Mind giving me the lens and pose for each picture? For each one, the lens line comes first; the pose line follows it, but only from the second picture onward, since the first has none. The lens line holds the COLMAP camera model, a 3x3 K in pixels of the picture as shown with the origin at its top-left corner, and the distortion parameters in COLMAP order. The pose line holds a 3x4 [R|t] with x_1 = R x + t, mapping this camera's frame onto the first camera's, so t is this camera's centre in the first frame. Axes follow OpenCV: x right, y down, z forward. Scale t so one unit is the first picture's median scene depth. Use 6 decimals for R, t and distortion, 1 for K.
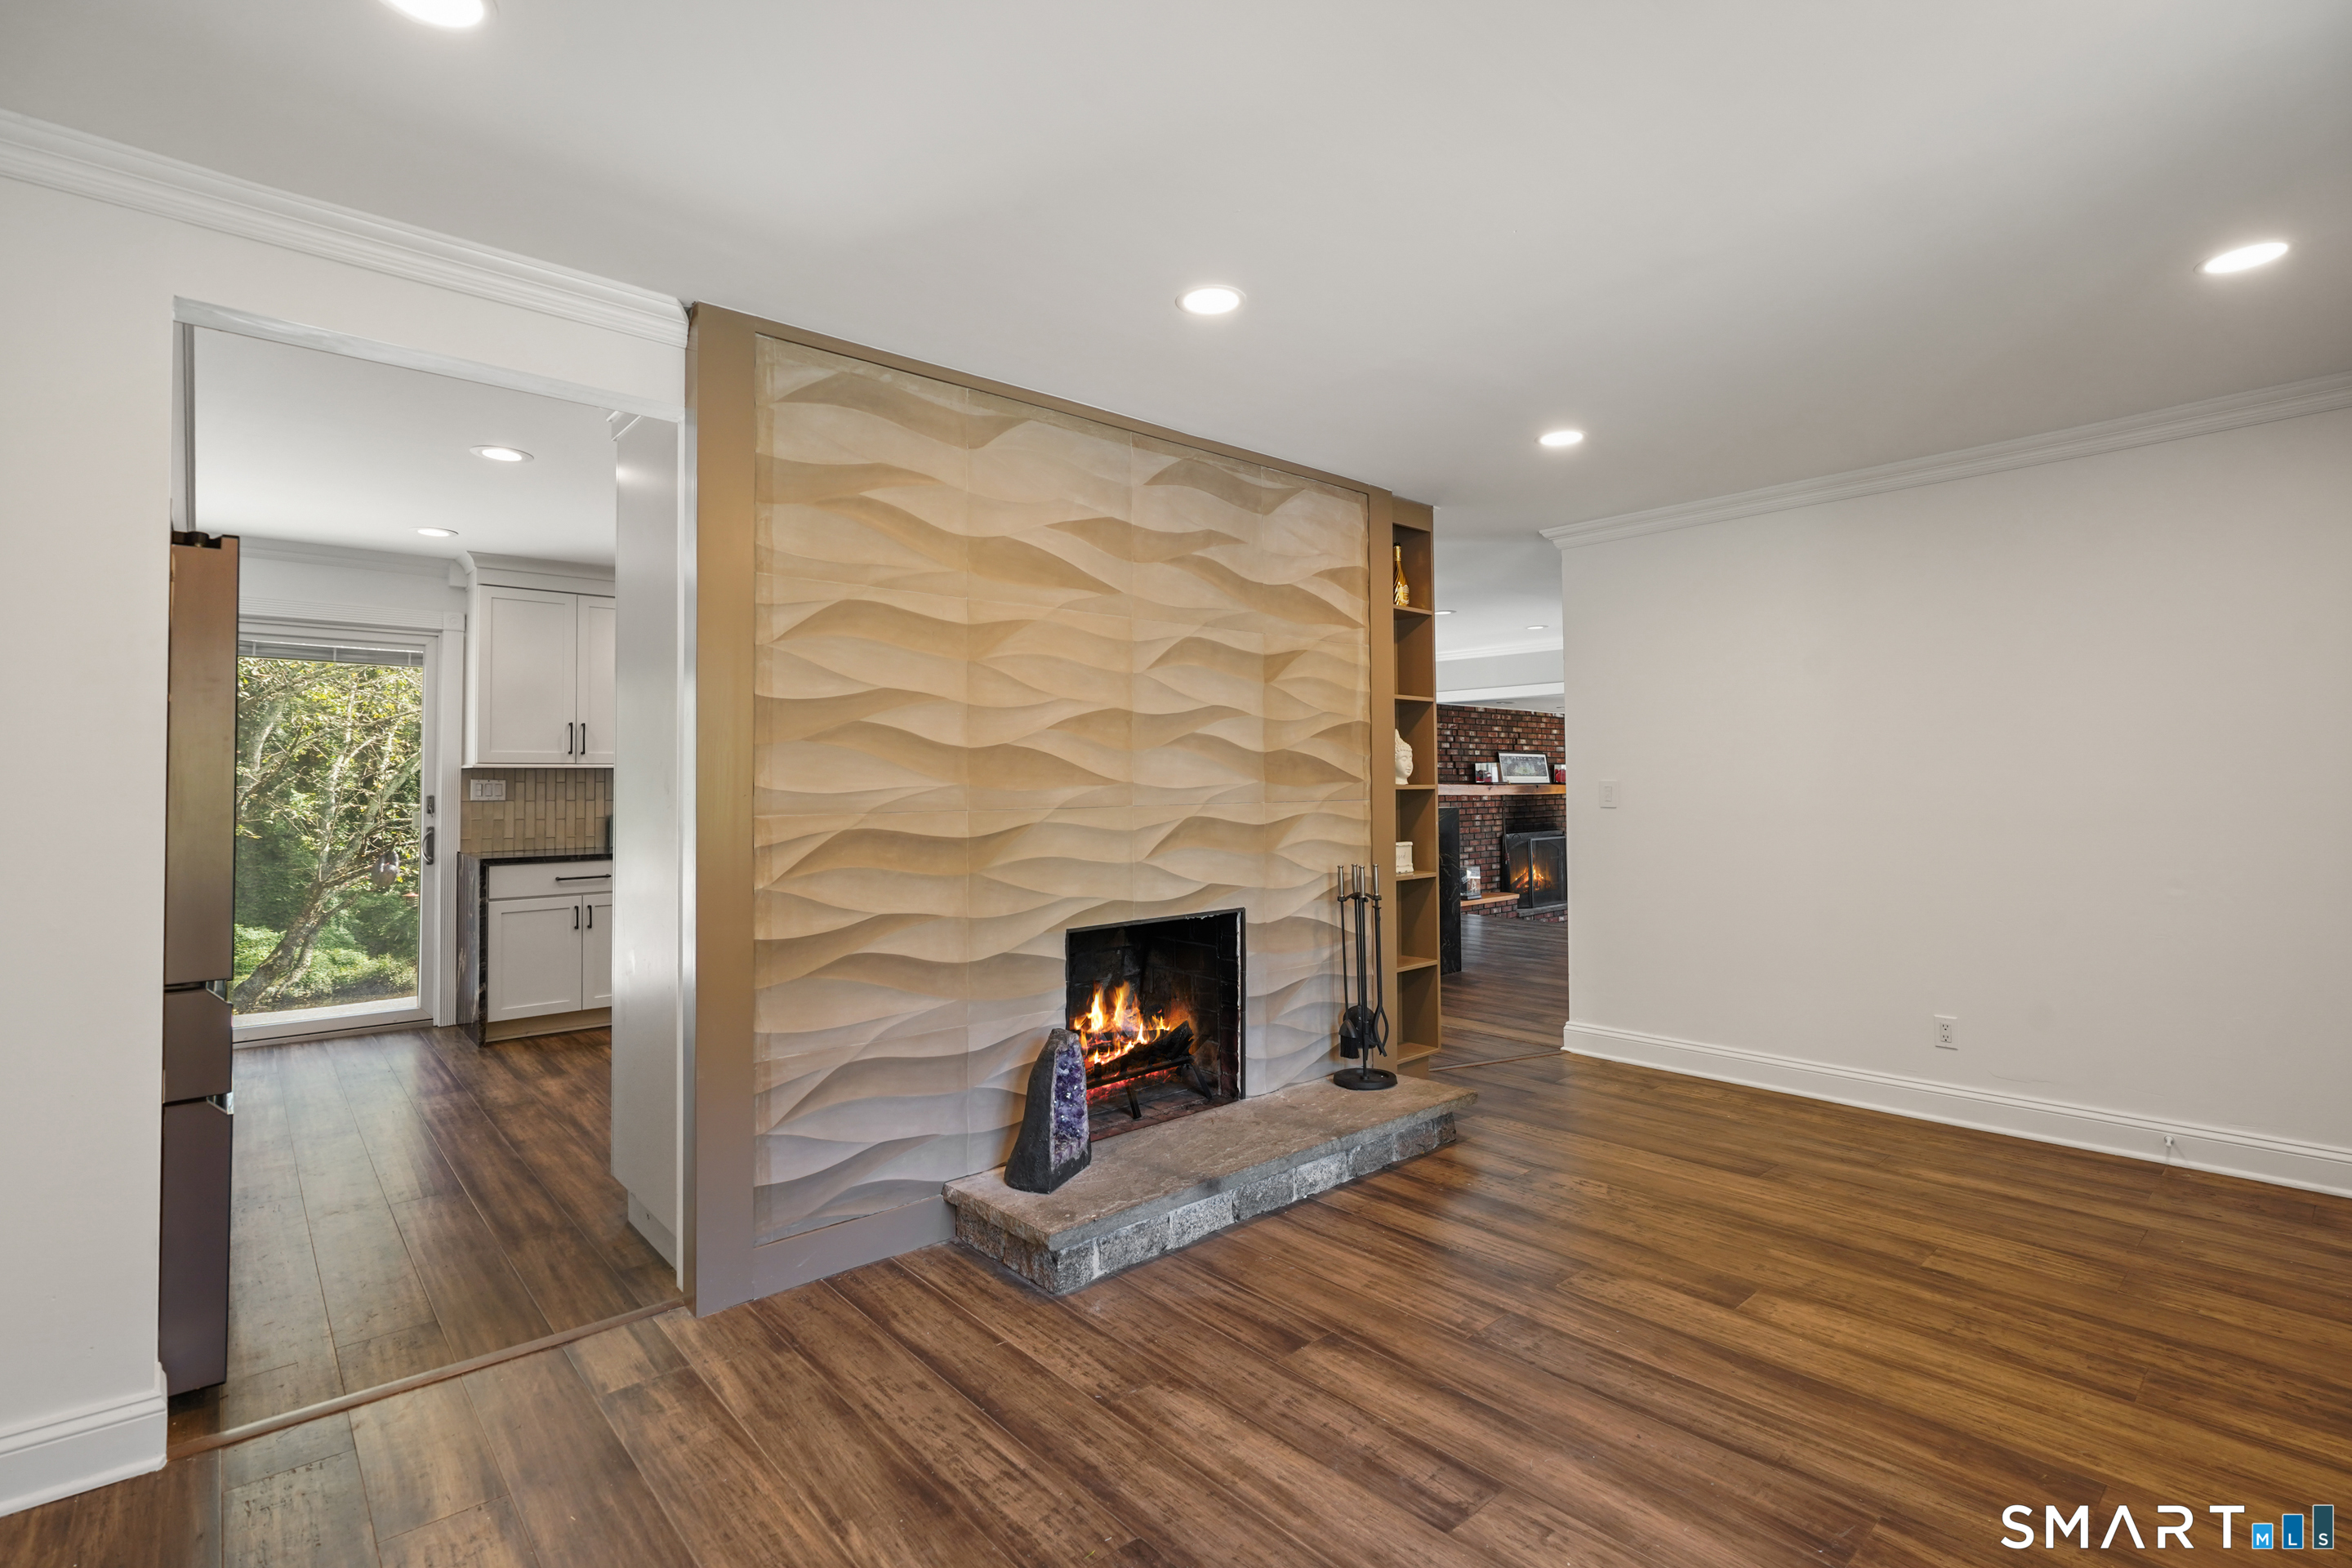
lens RADIAL K [[1090.8, 0, 1160.7], [0, 1090.8, 754.2], [0, 0, 1]] dist [-0.003992, 0.000910]
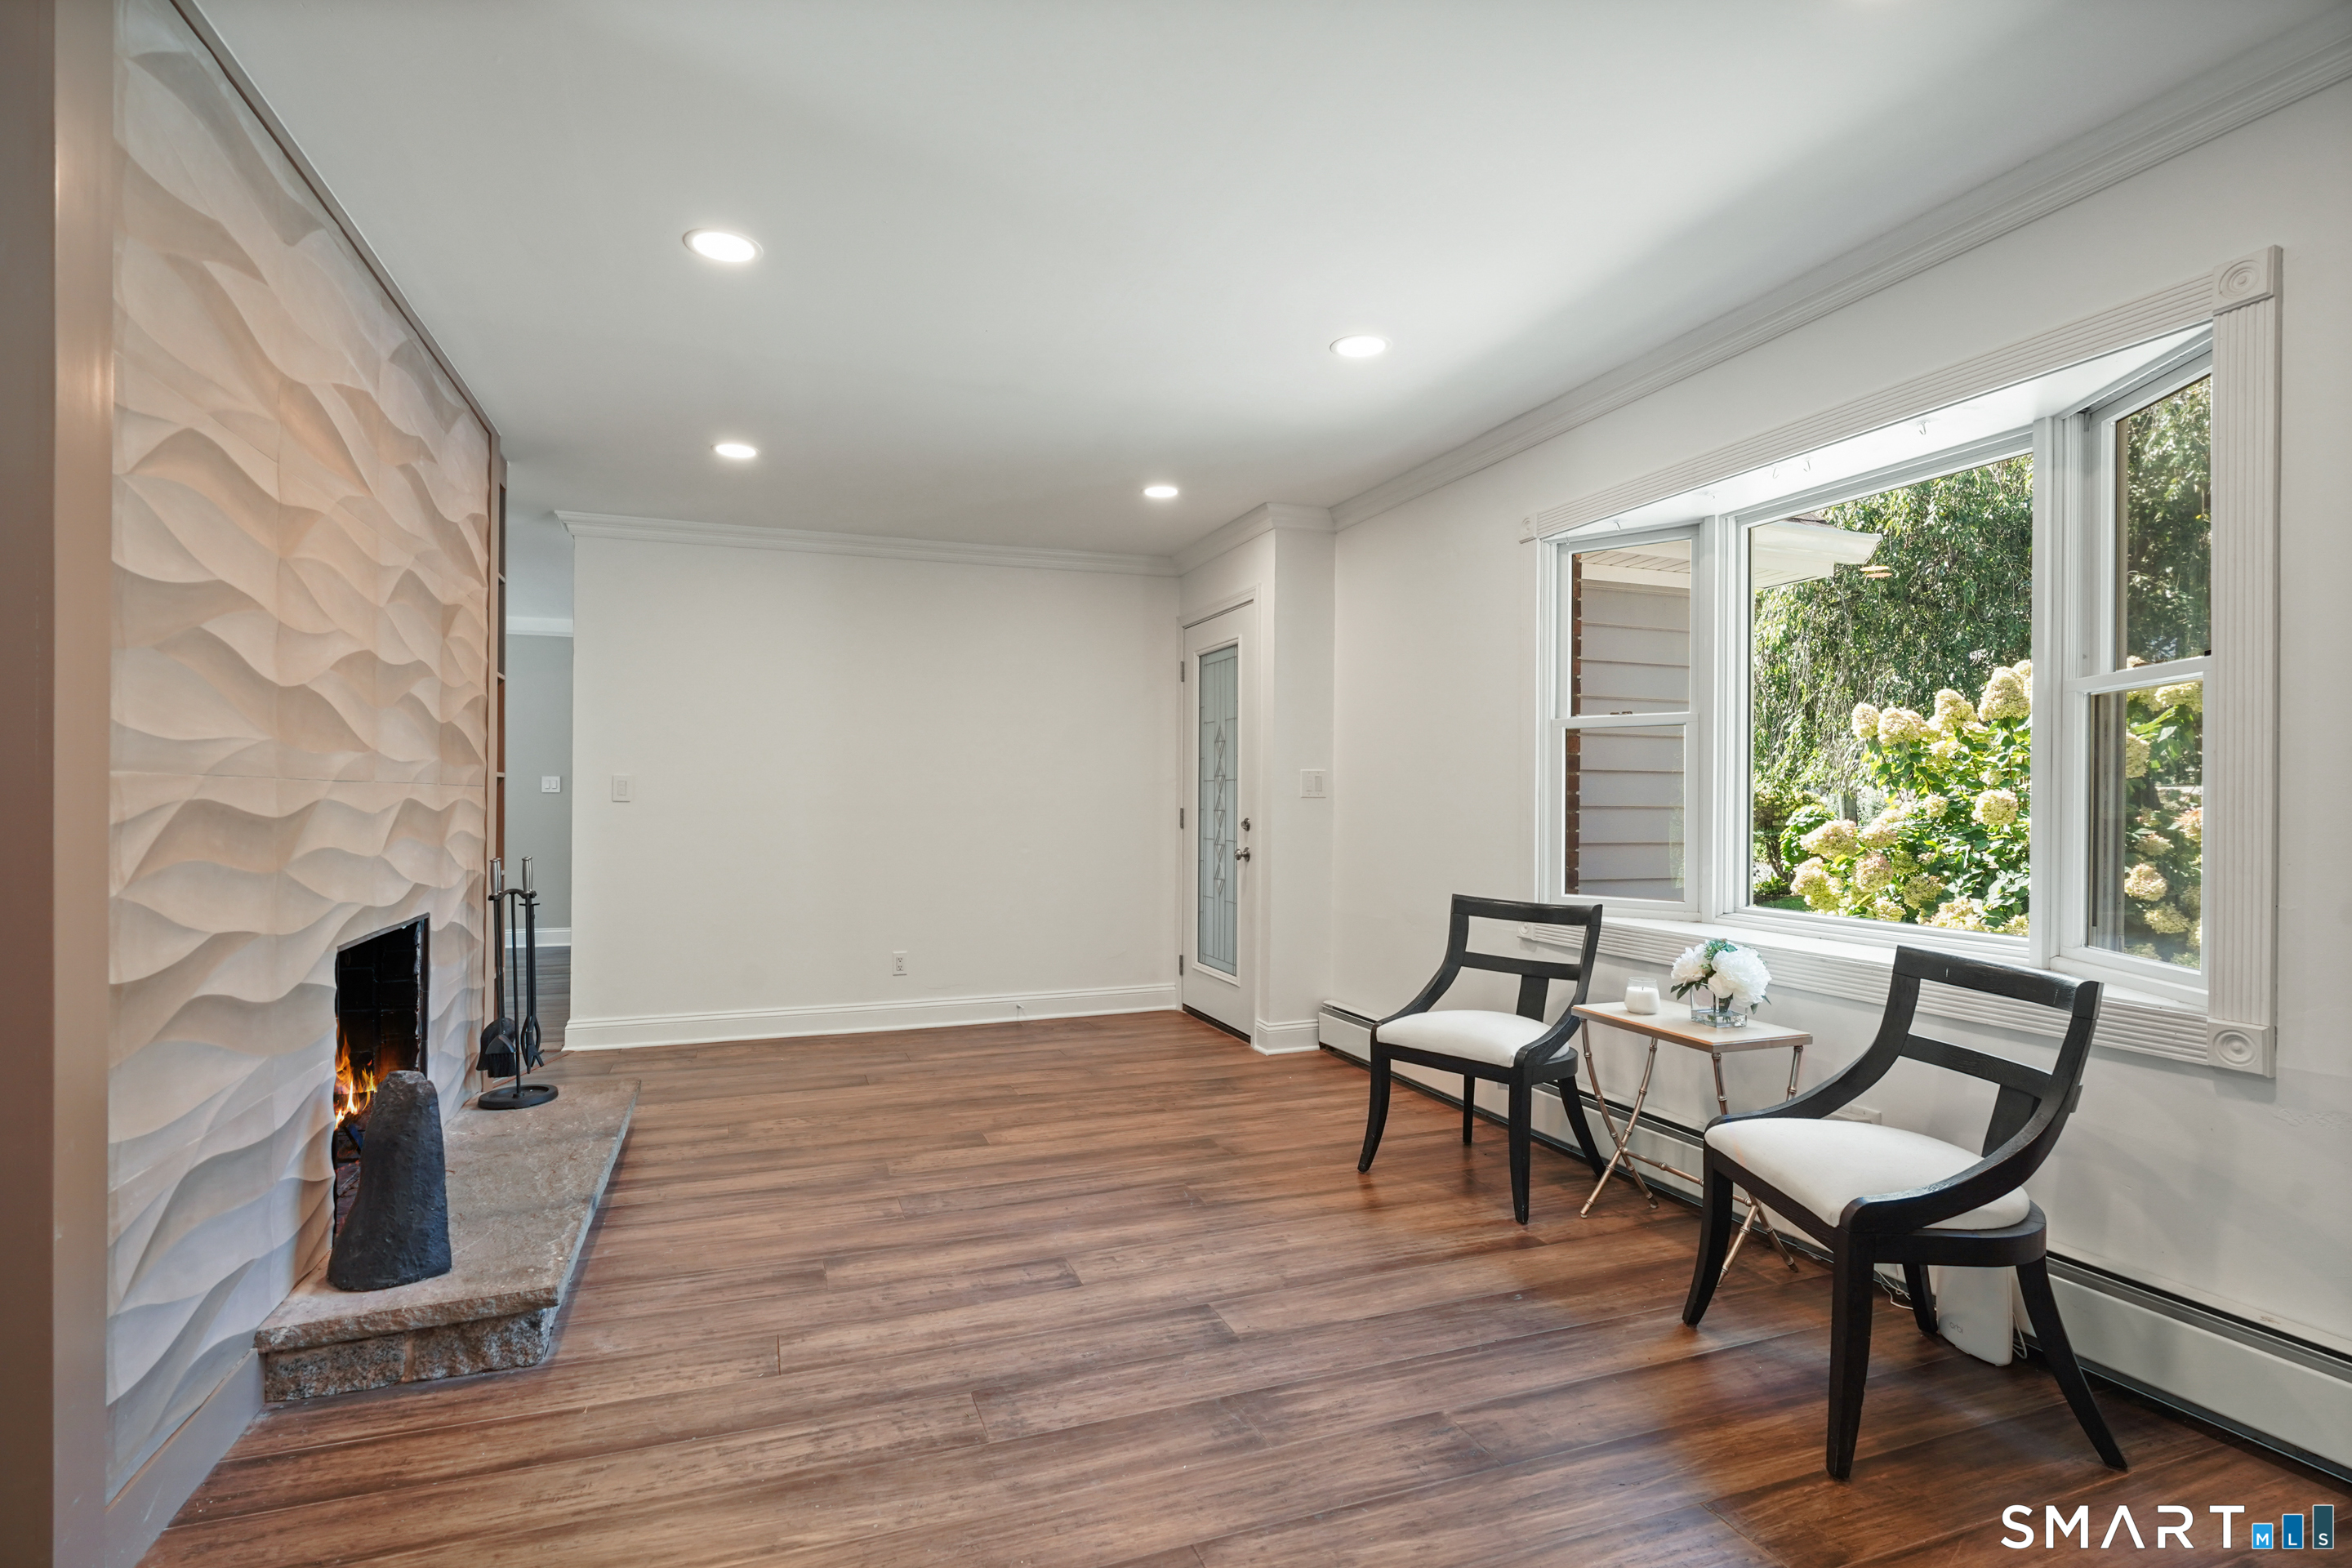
lens RADIAL K [[1140.9, 0, 1176.2], [0, 1140.9, 794.8], [0, 0, 1]] dist [-0.000982, 0.000167]
pose [[0.355995, 0.012151, 0.934409, -0.658338], [-0.030159, 0.999544, -0.001508, 0.047812], [-0.934001, -0.027644, 0.356199, 0.229910]]
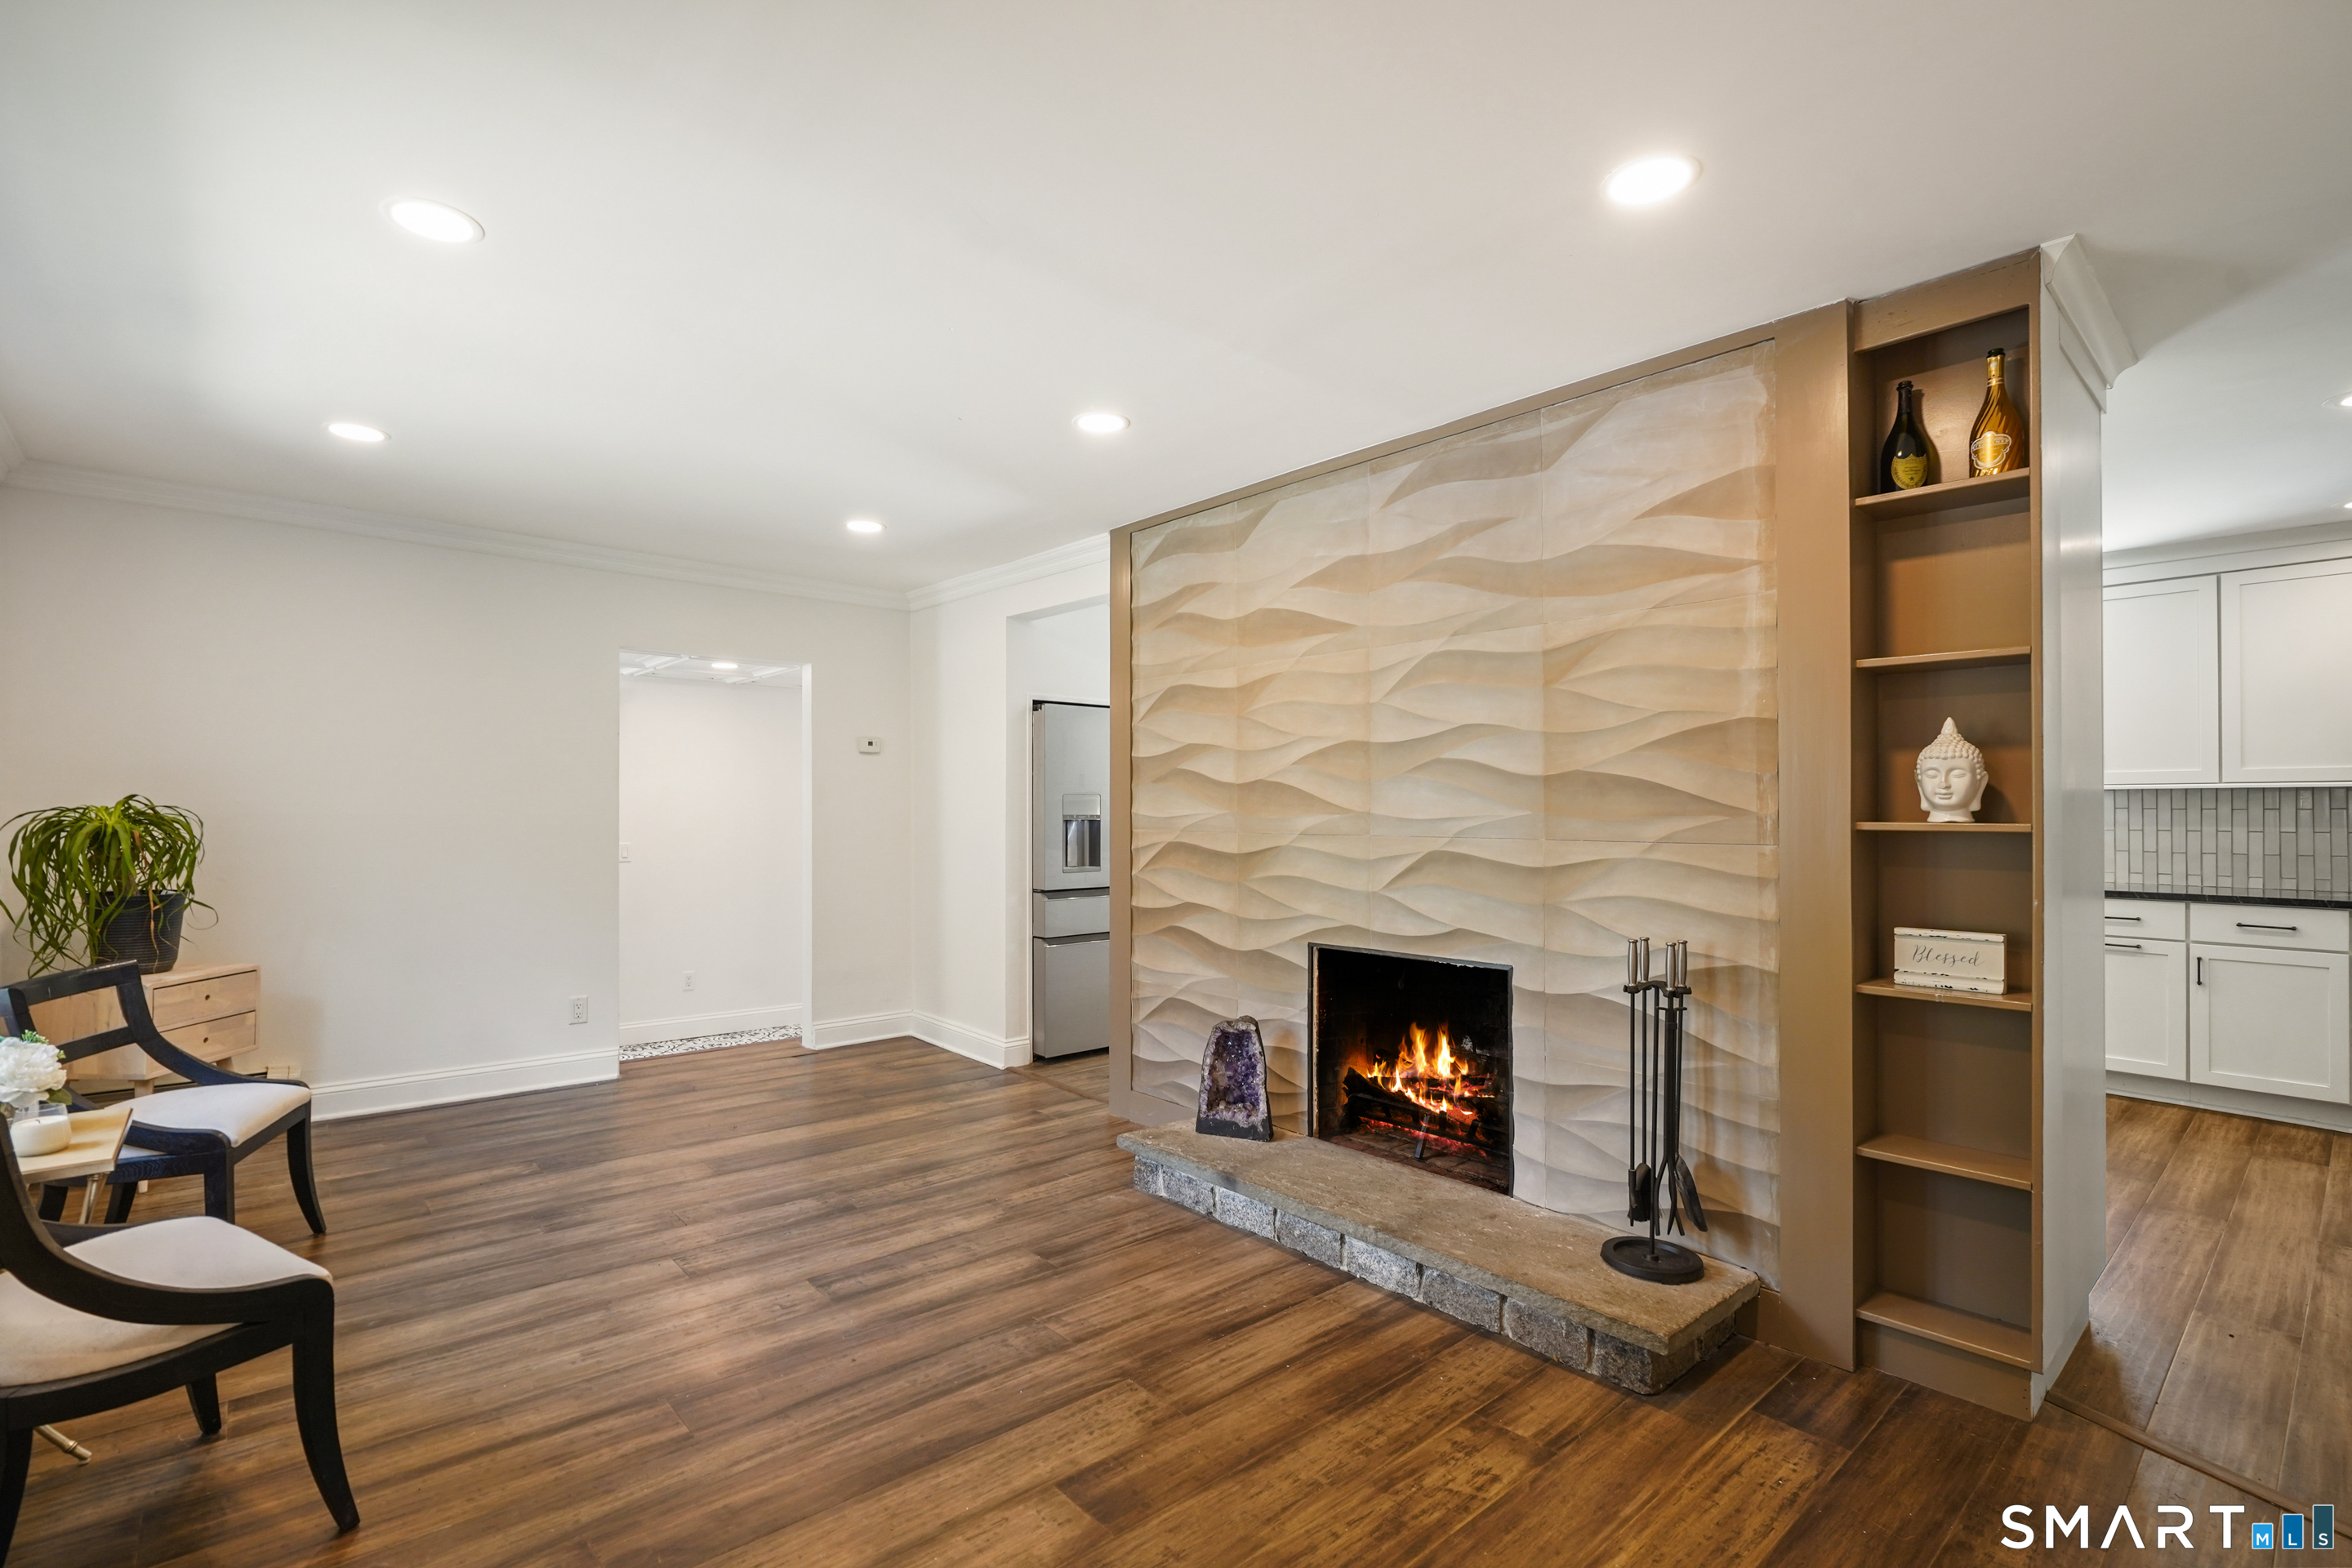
lens RADIAL K [[1080.1, 0, 1165.9], [0, 1080.1, 806.4], [0, 0, 1]] dist [-0.011648, 0.000136]
pose [[-0.001906, 0.005688, -0.999982, 1.125743], [0.024566, 0.999682, 0.005639, 0.011998], [0.999696, -0.024555, -0.002045, 0.944661]]
